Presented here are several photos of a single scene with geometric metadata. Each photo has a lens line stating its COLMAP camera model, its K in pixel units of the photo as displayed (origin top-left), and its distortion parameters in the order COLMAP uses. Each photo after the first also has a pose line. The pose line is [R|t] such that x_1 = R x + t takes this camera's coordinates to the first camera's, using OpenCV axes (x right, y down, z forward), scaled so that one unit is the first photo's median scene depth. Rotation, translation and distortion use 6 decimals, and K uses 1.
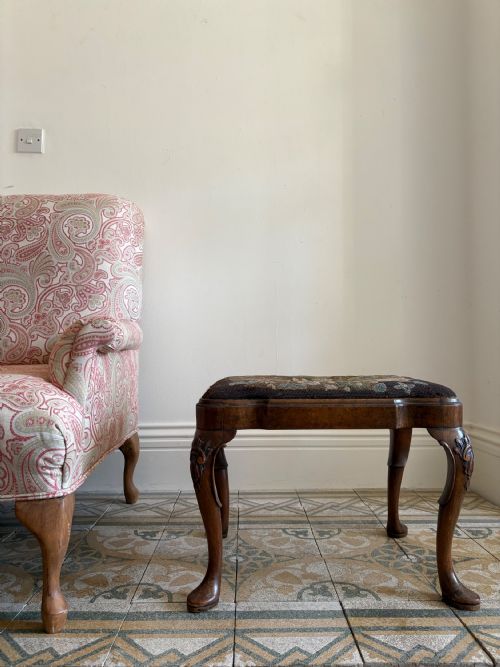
lens RADIAL K [[500.4, 0, 232.6], [0, 500.4, 336.6], [0, 0, 1]] dist [0.009471, -0.008071]
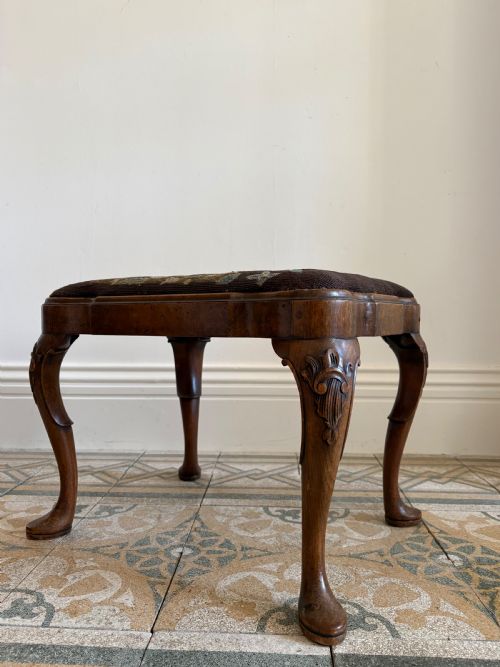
lens RADIAL K [[511.6, 0, 241.6], [0, 511.6, 343.9], [0, 0, 1]] dist [0.049267, -0.077245]
pose [[0.998977, 0.013557, -0.043144, 0.098369], [-0.010021, 0.996651, 0.081162, 0.104043], [0.044099, -0.080647, 0.995767, 0.314392]]
